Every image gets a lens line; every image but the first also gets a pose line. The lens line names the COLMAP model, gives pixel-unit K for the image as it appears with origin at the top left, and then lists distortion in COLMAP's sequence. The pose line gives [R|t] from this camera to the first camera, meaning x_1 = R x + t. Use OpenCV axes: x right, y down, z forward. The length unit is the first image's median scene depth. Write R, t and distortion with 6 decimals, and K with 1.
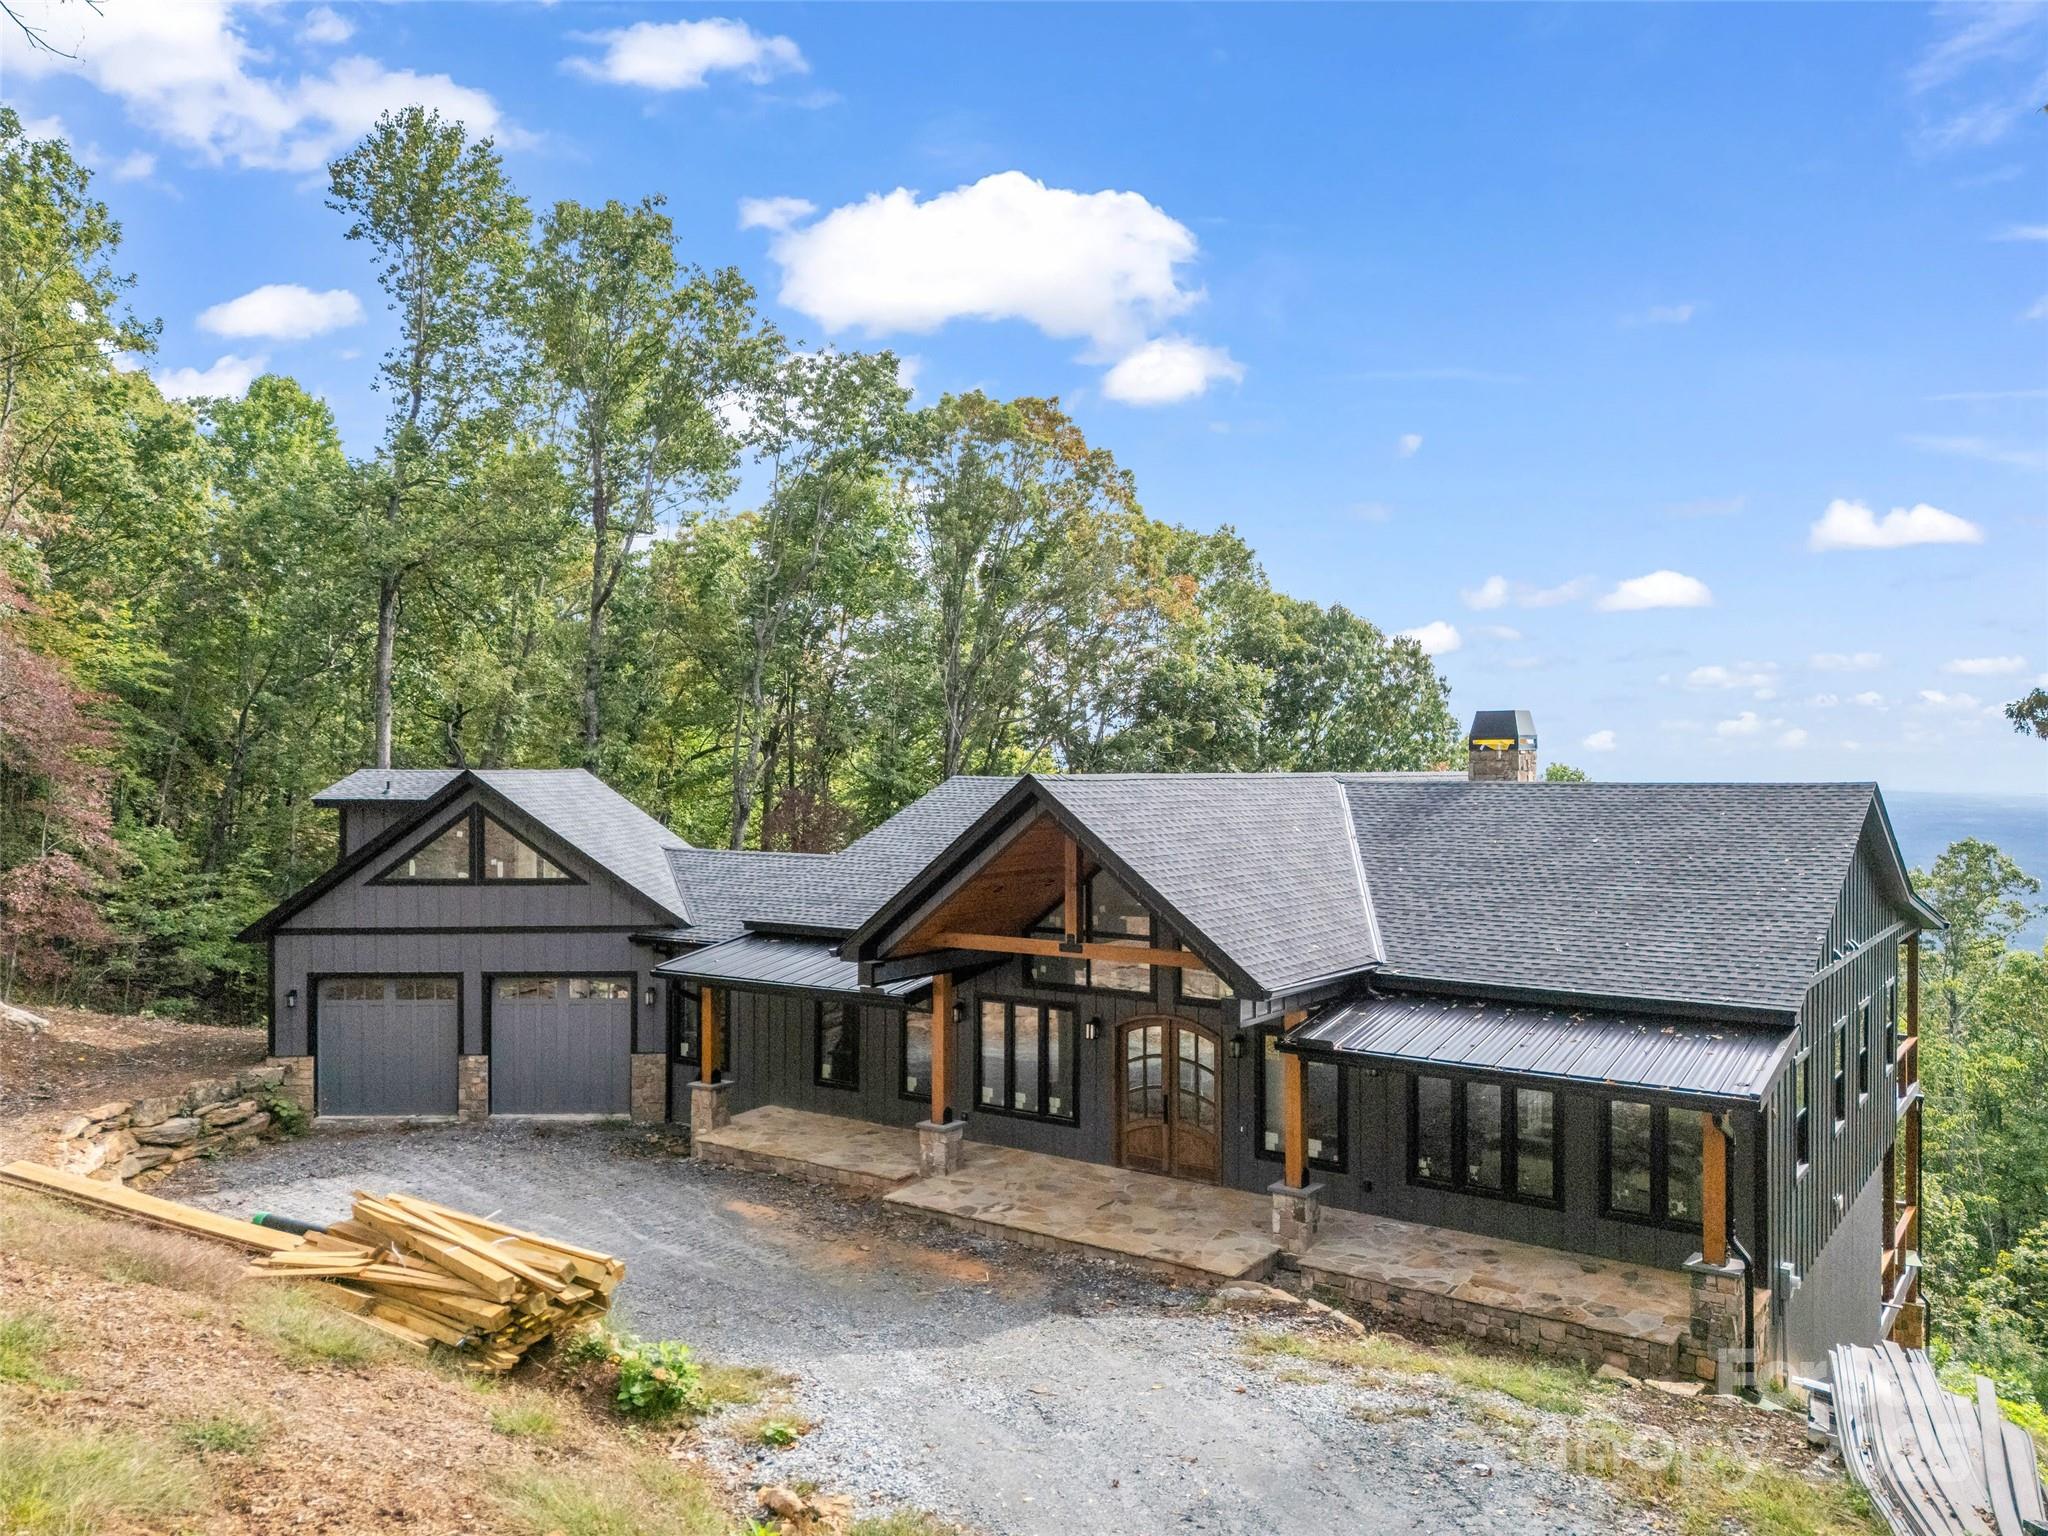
lens RADIAL K [[1545.5, 0, 1063.2], [0, 1545.5, 769.3], [0, 0, 1]] dist [0.081884, -0.077884]
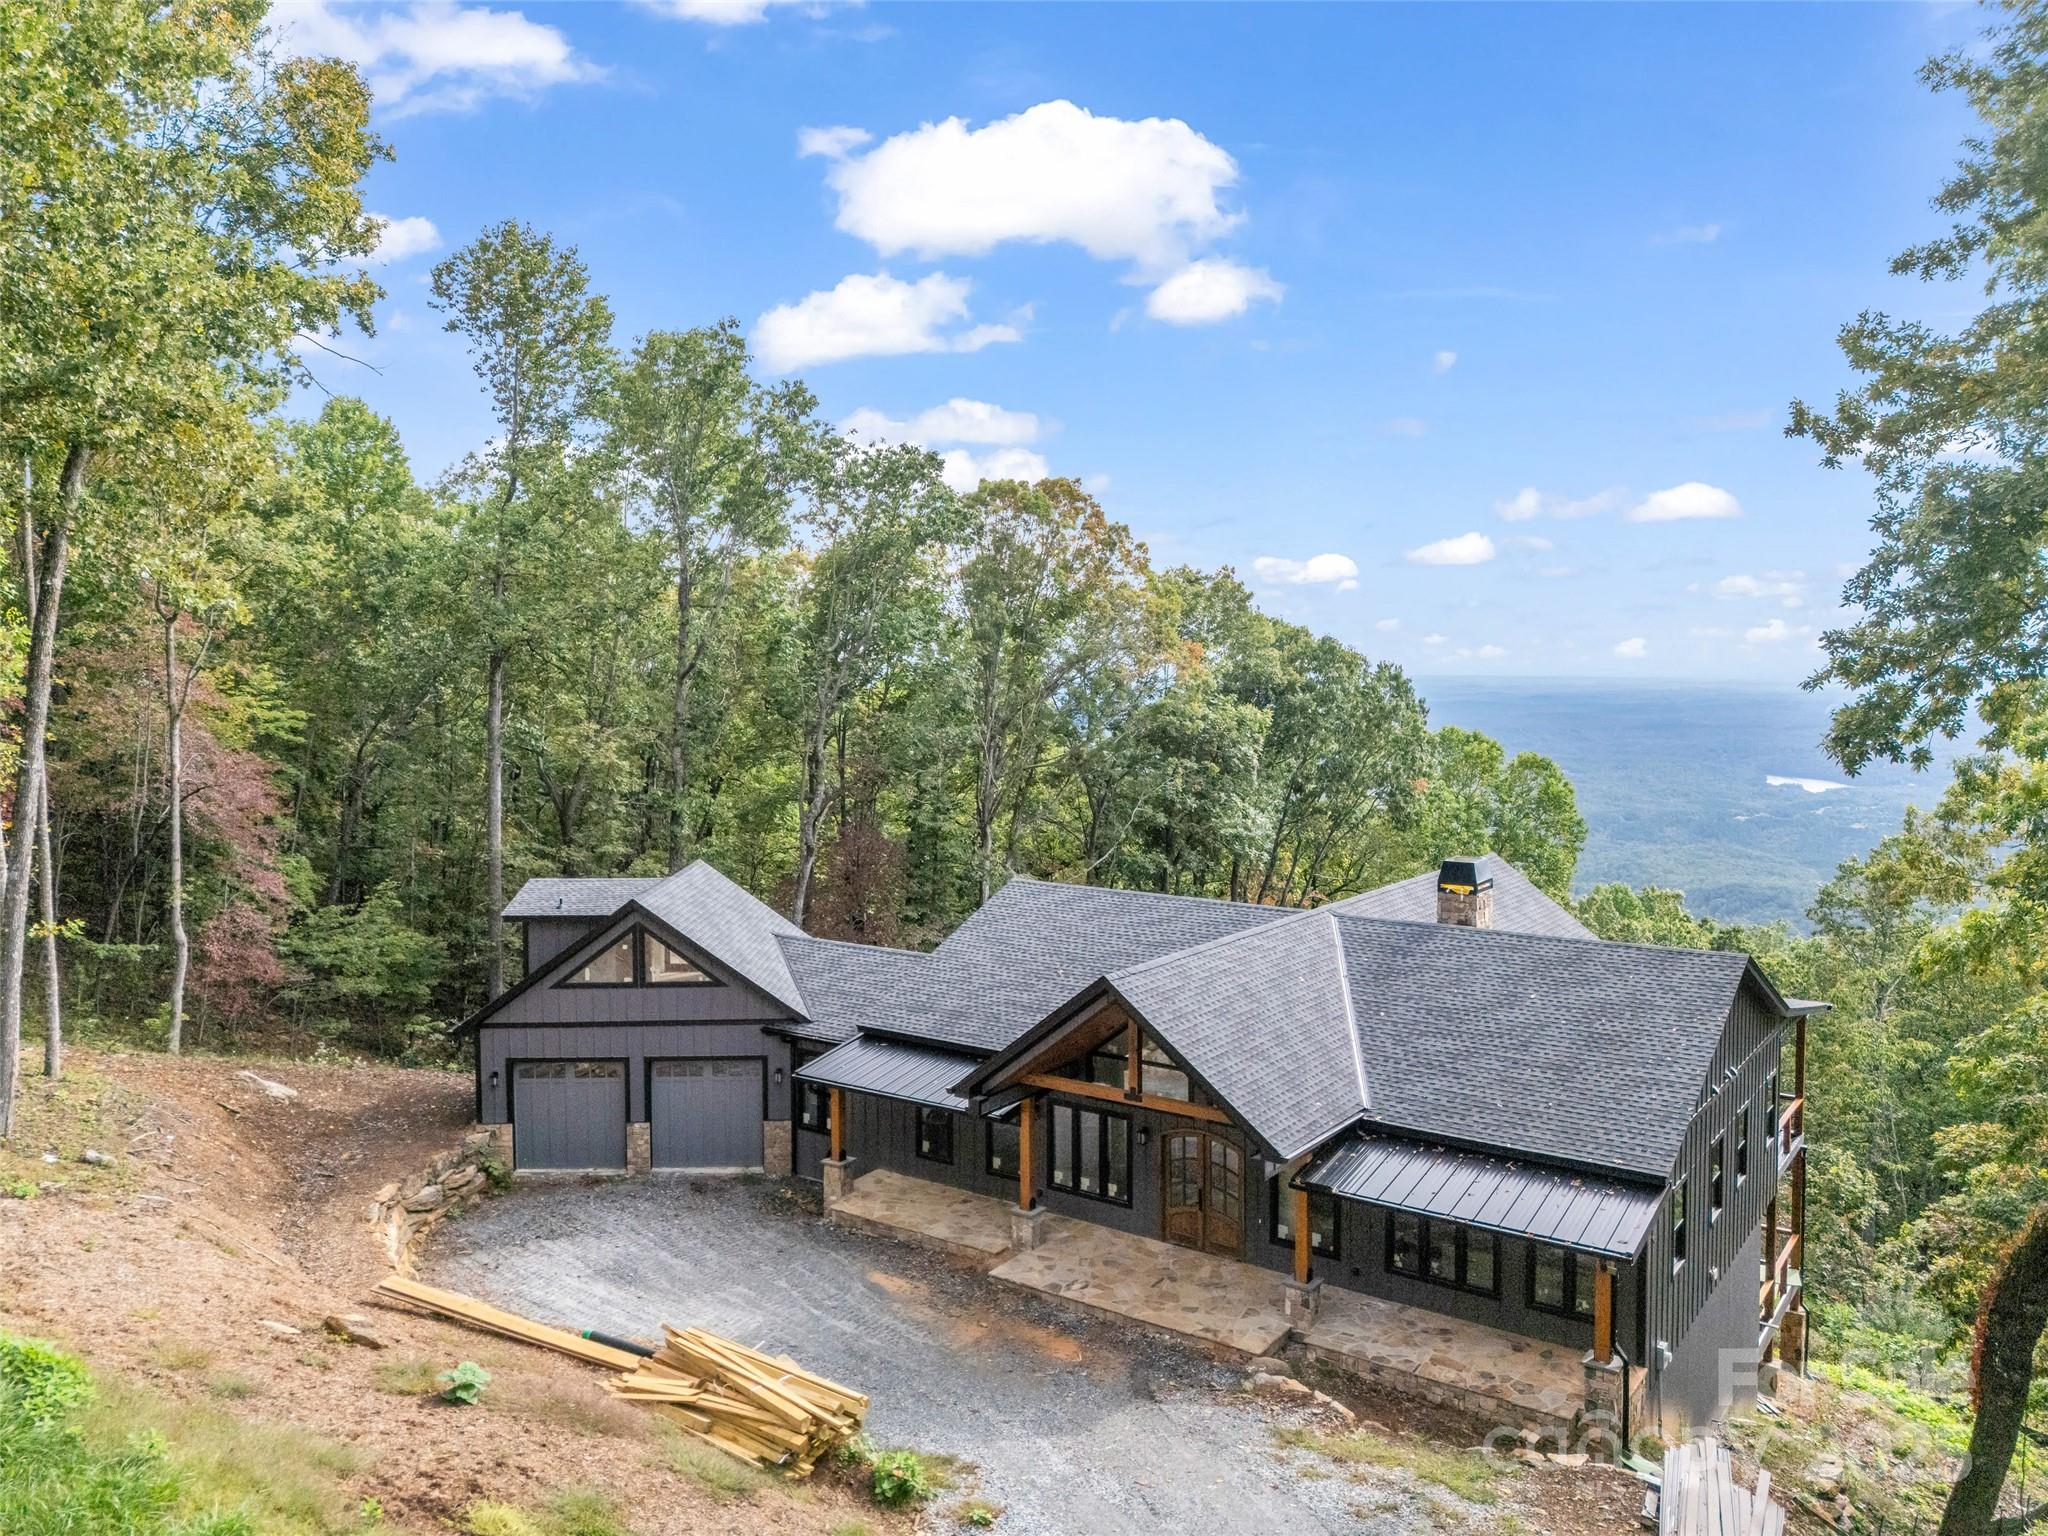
lens RADIAL K [[1537.6, 0, 1031.8], [0, 1537.6, 745.0], [0, 0, 1]] dist [0.070184, -0.059115]
pose [[0.999942, -0.003218, -0.010251, -0.060917], [0.003769, 0.998521, 0.054233, -0.234172], [0.010062, -0.054269, 0.998476, -0.278774]]
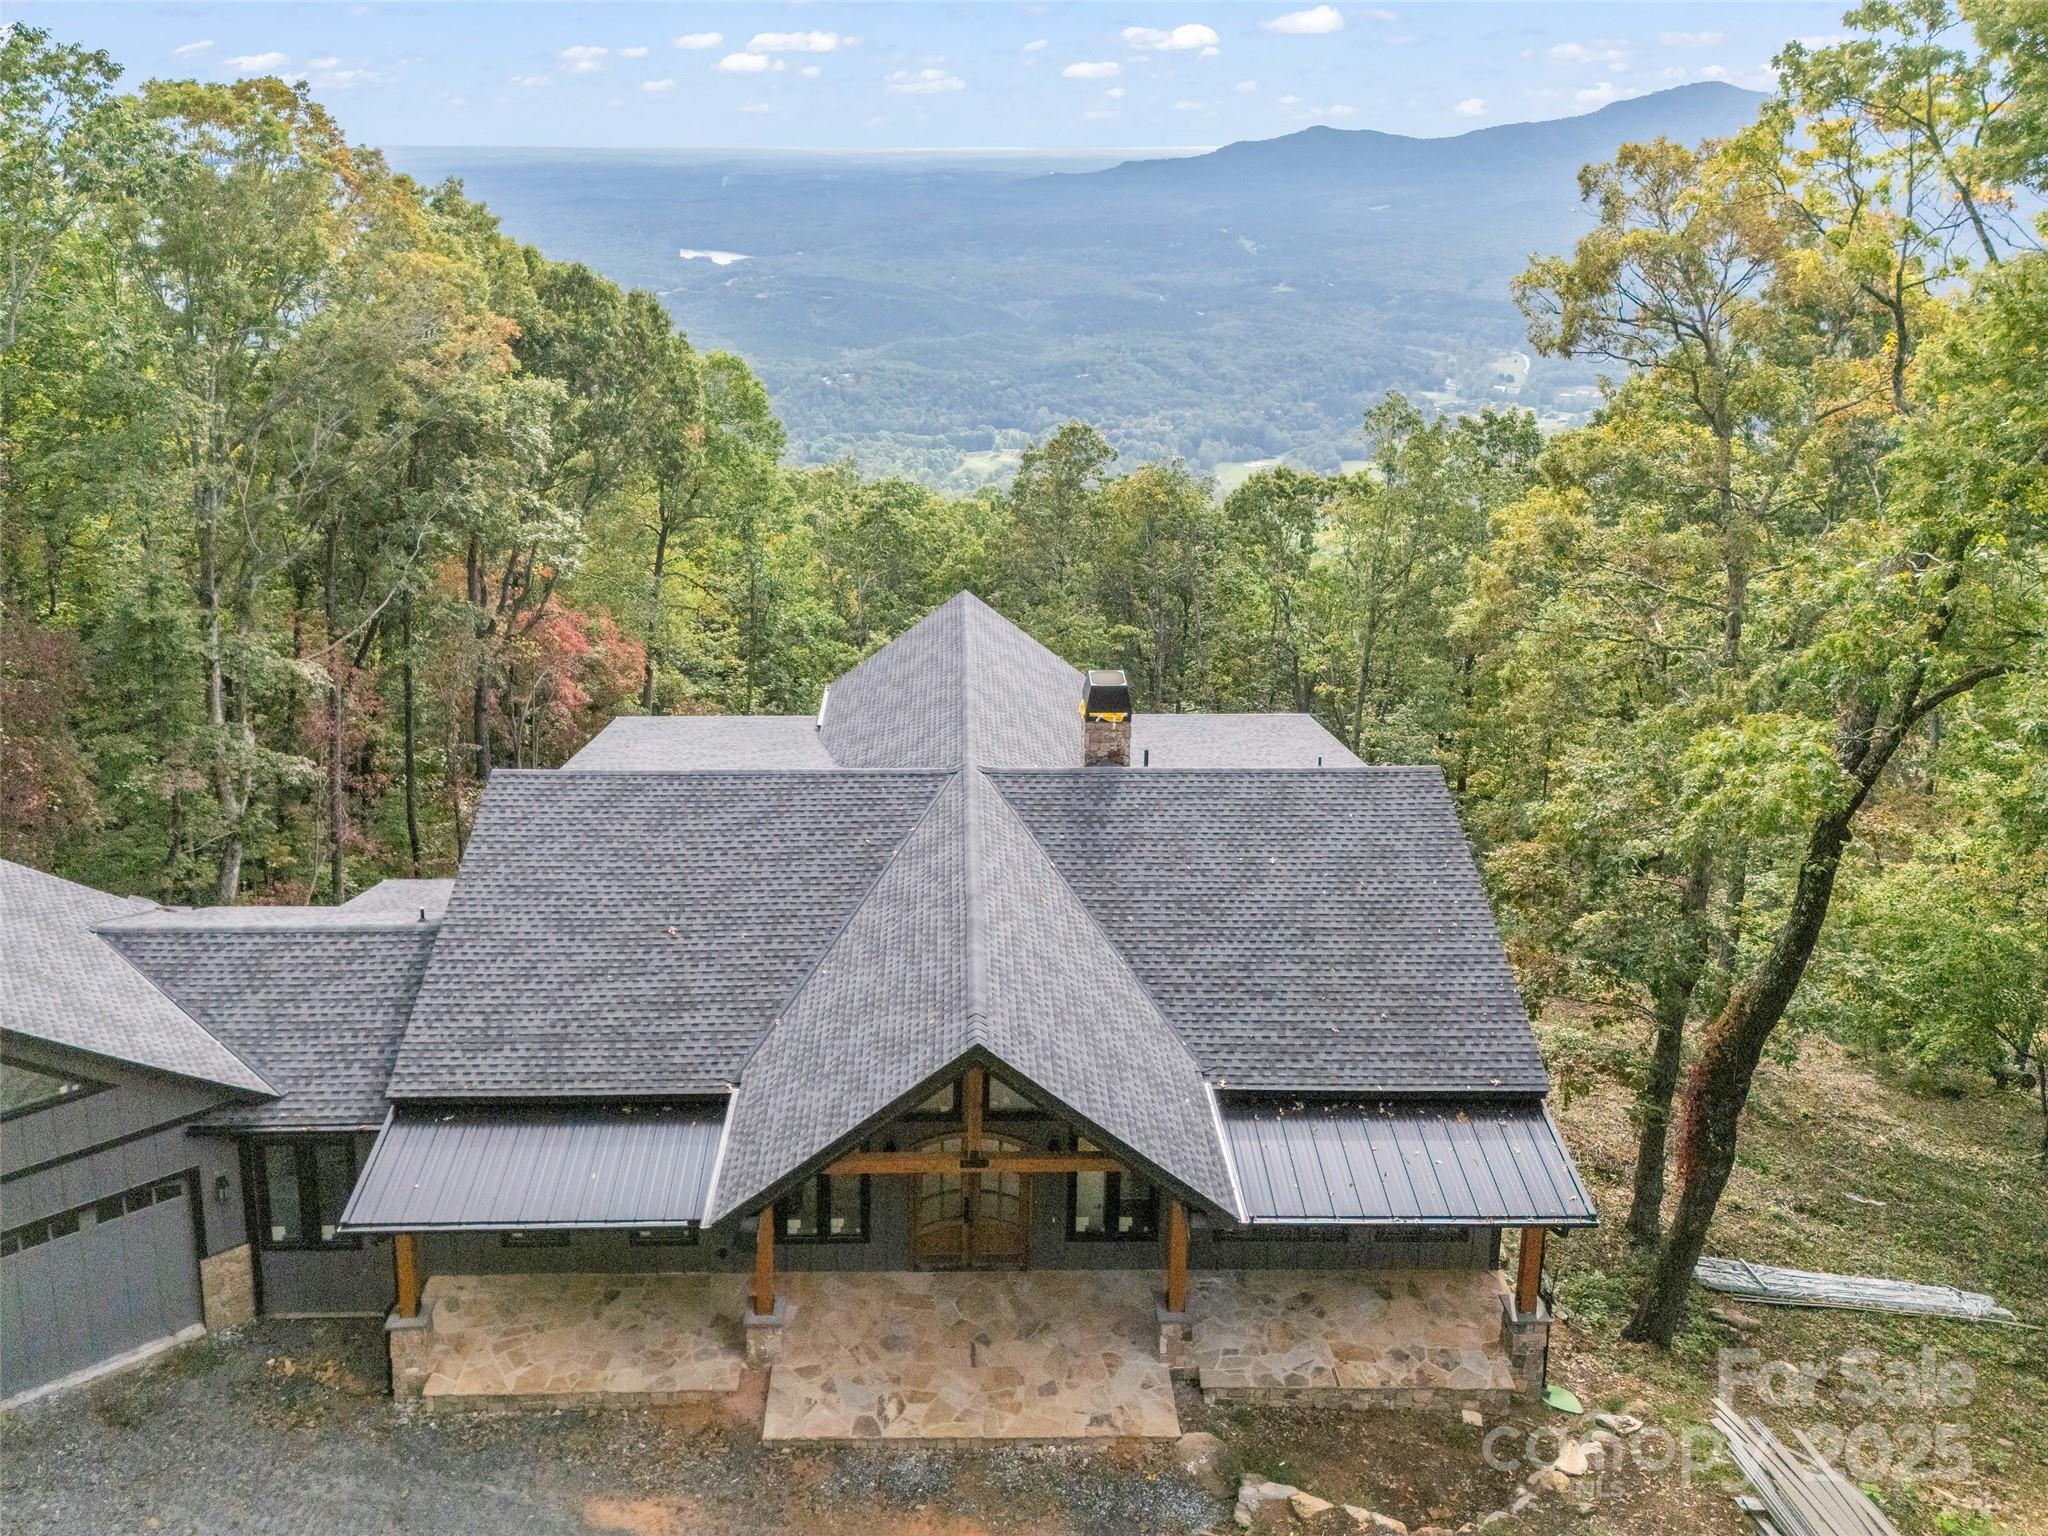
lens RADIAL K [[1625.0, 0, 993.2], [0, 1625.0, 482.6], [0, 0, 1]] dist [0.038715, -0.005394]
pose [[0.813330, -0.120300, 0.569230, -0.479470], [-0.002357, 0.977700, 0.209992, -0.481015], [-0.581798, -0.172134, 0.794909, 0.211639]]
